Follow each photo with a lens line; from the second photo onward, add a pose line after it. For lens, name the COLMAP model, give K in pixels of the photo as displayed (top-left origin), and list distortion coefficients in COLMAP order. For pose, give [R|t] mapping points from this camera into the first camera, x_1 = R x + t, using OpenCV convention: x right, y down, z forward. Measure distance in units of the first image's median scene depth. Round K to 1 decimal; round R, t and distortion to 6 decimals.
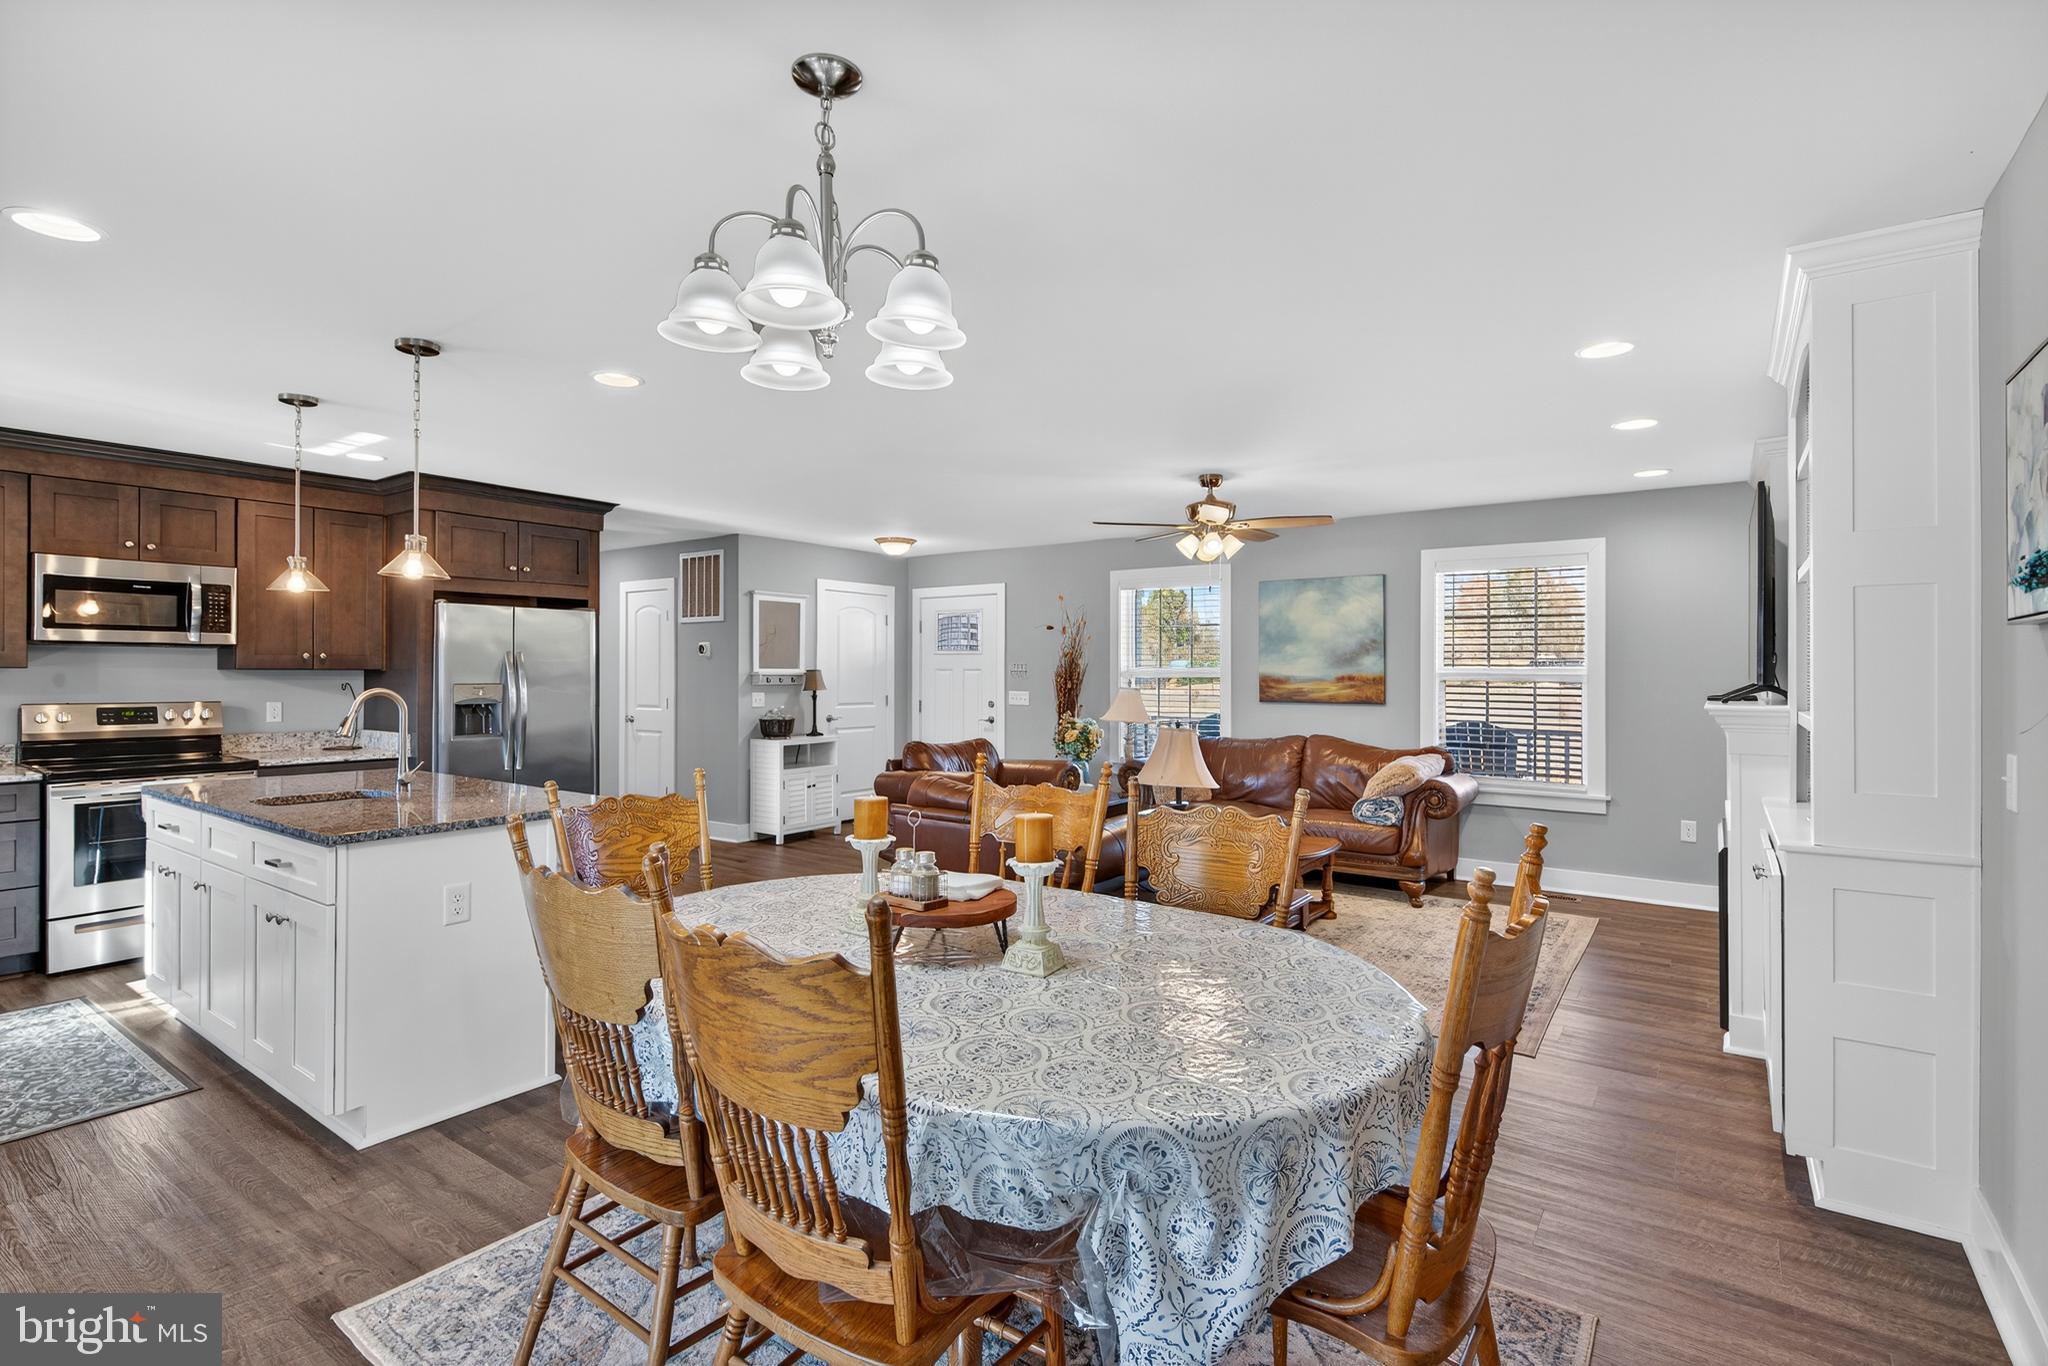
lens RADIAL K [[958.2, 0, 1024.1], [0, 958.2, 669.6], [0, 0, 1]] dist [0.002536, -0.000064]
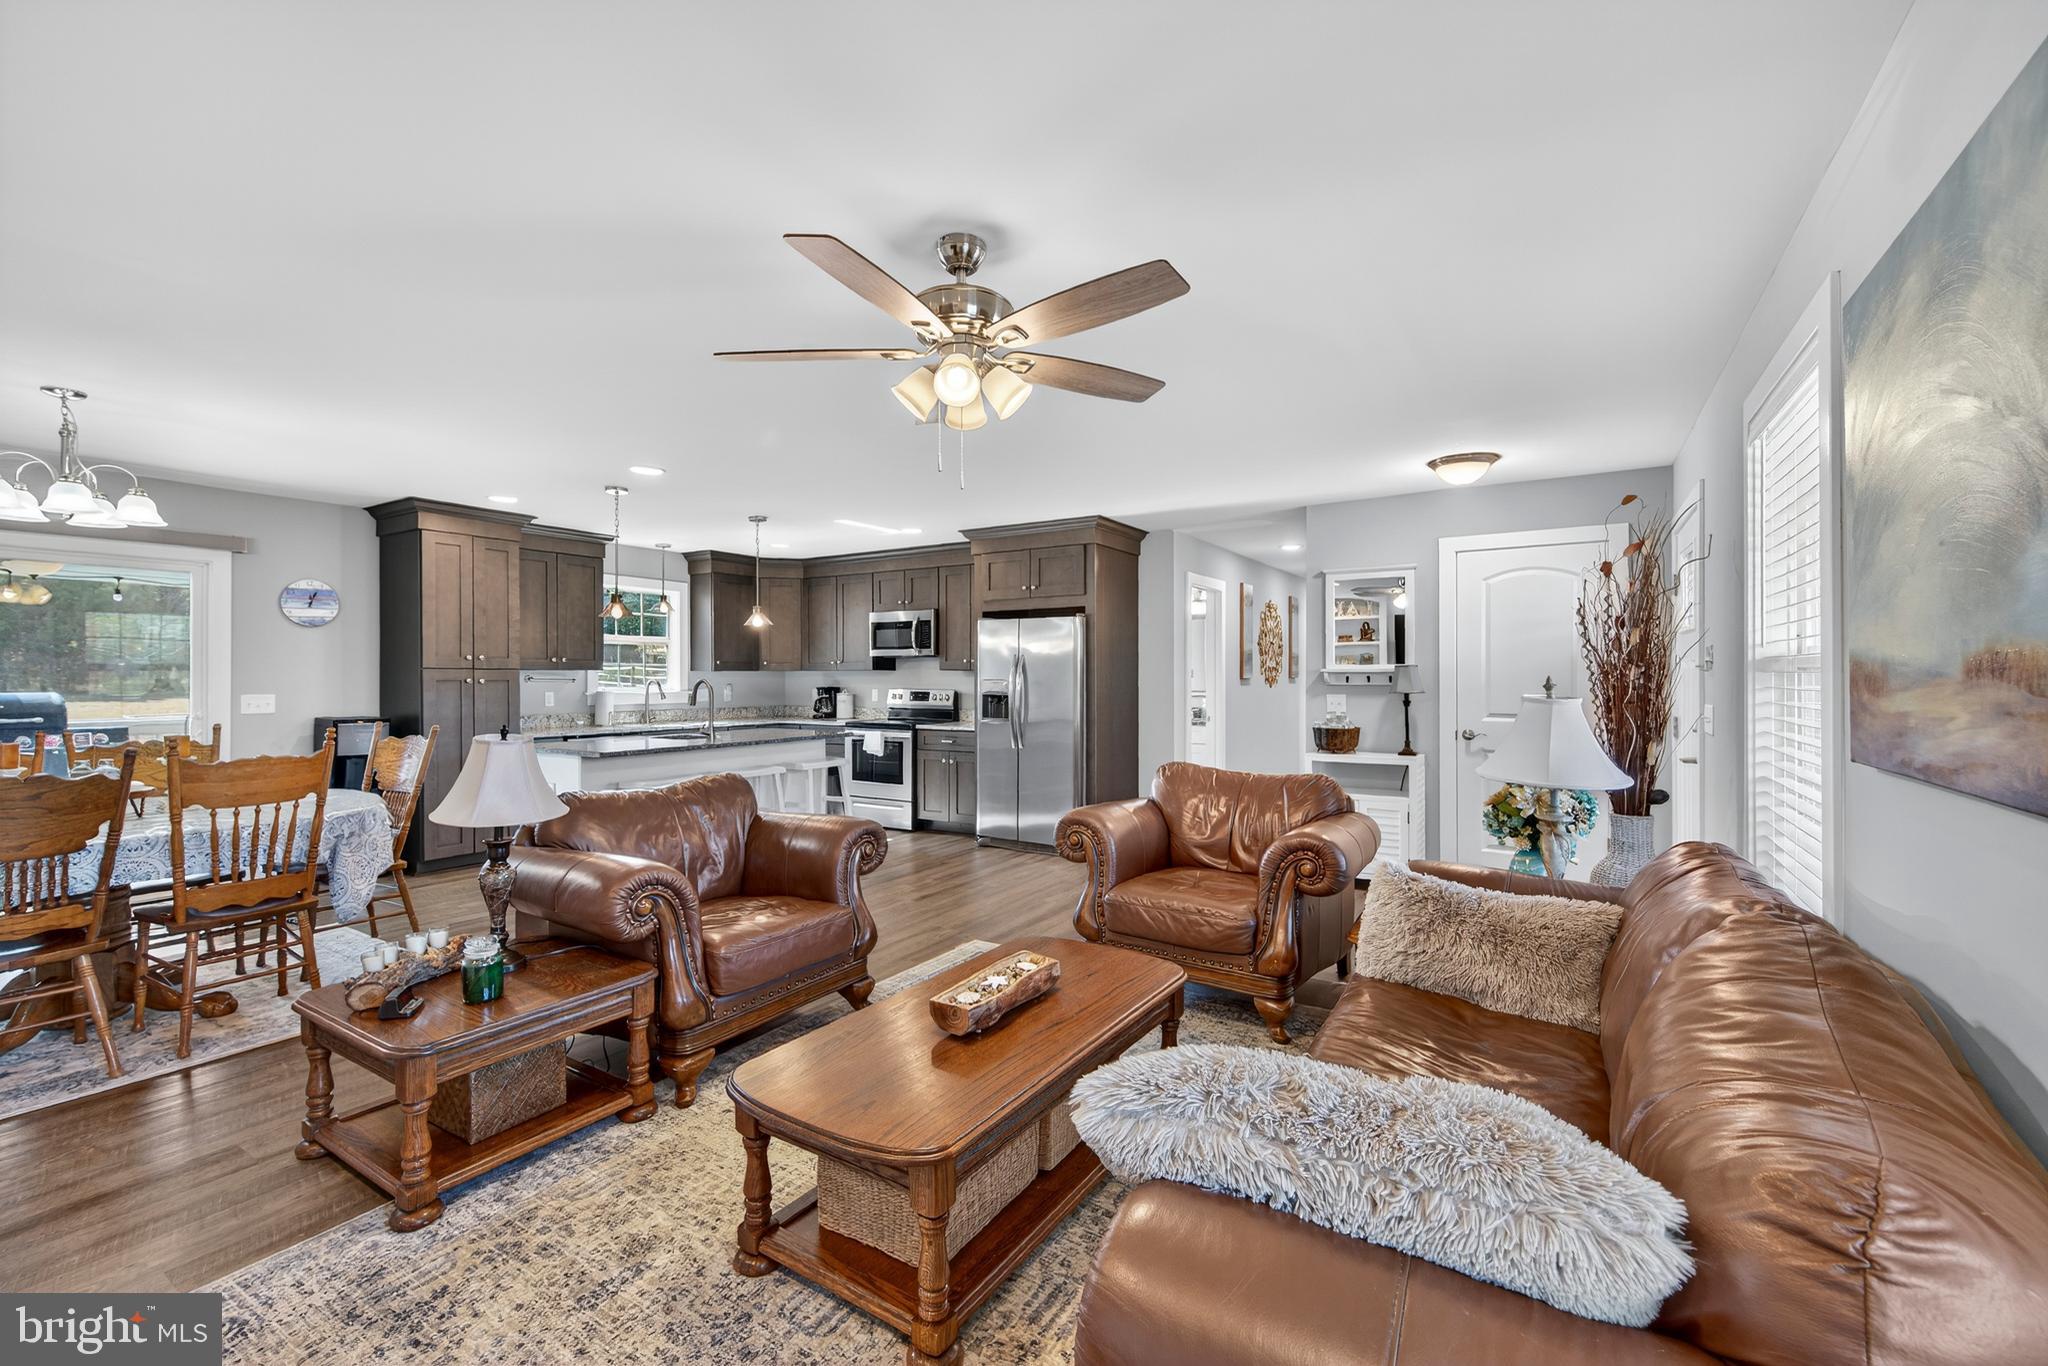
lens RADIAL K [[849.4, 0, 1027.8], [0, 849.4, 672.8], [0, 0, 1]] dist [0.008187, -0.005096]
pose [[0.061621, -0.007648, -0.998070, 0.494598], [0.002241, 0.999969, -0.007524, 0.012212], [0.998097, -0.001773, 0.061636, 0.811132]]
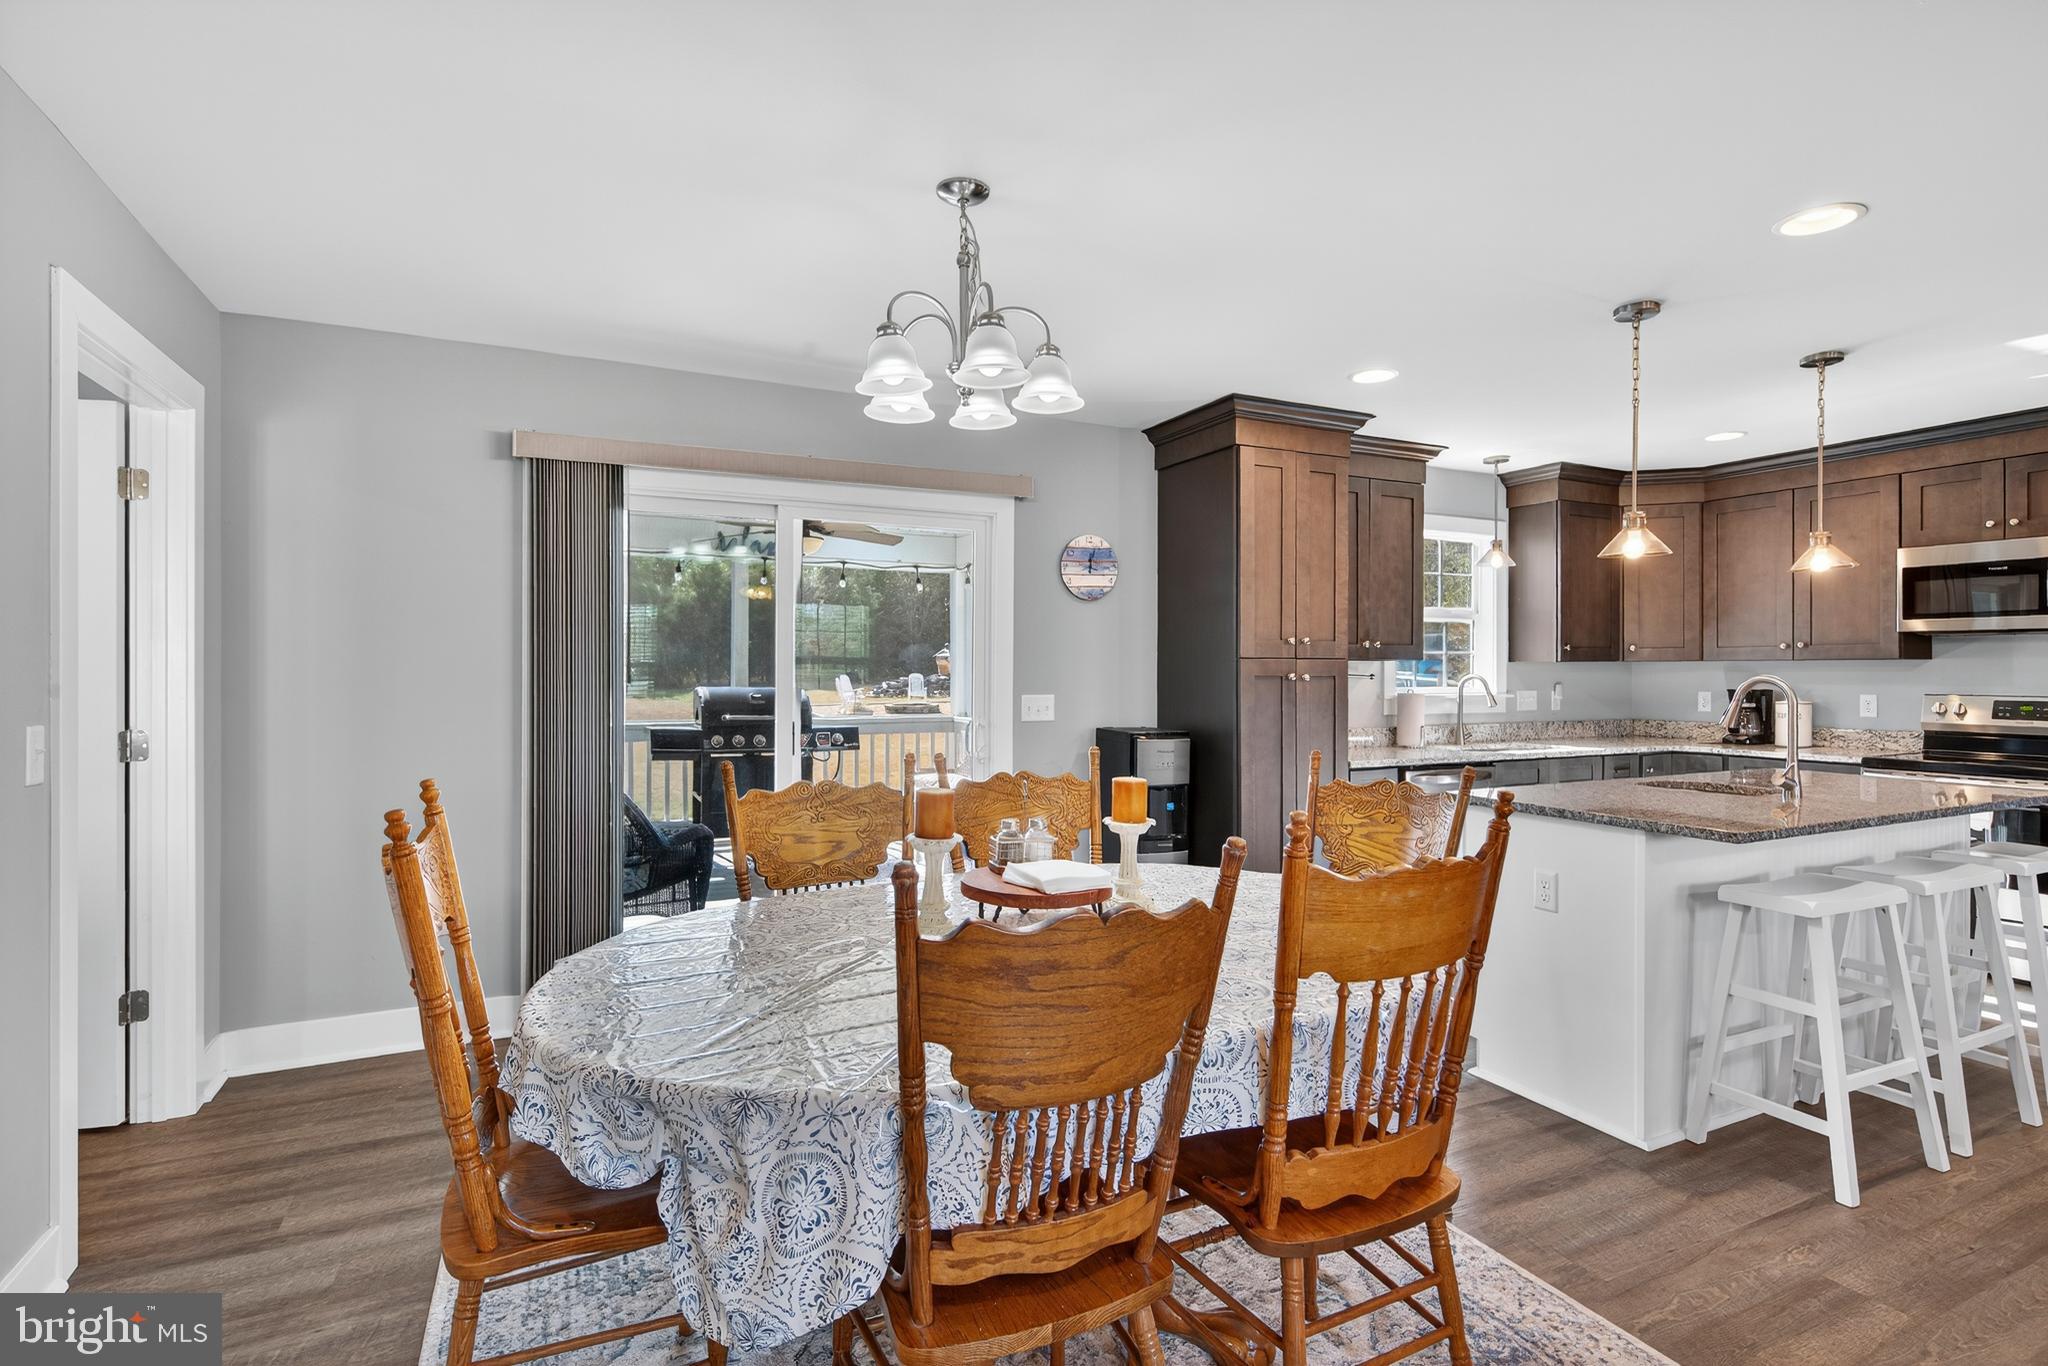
lens RADIAL K [[989.4, 0, 1020.9], [0, 989.4, 670.4], [0, 0, 1]] dist [-0.002214, -0.000717]
pose [[-0.482570, -0.004152, -0.875848, 0.249903], [-0.001259, 0.999991, -0.004047, 0.011023], [0.875857, -0.000850, -0.482571, 0.454967]]
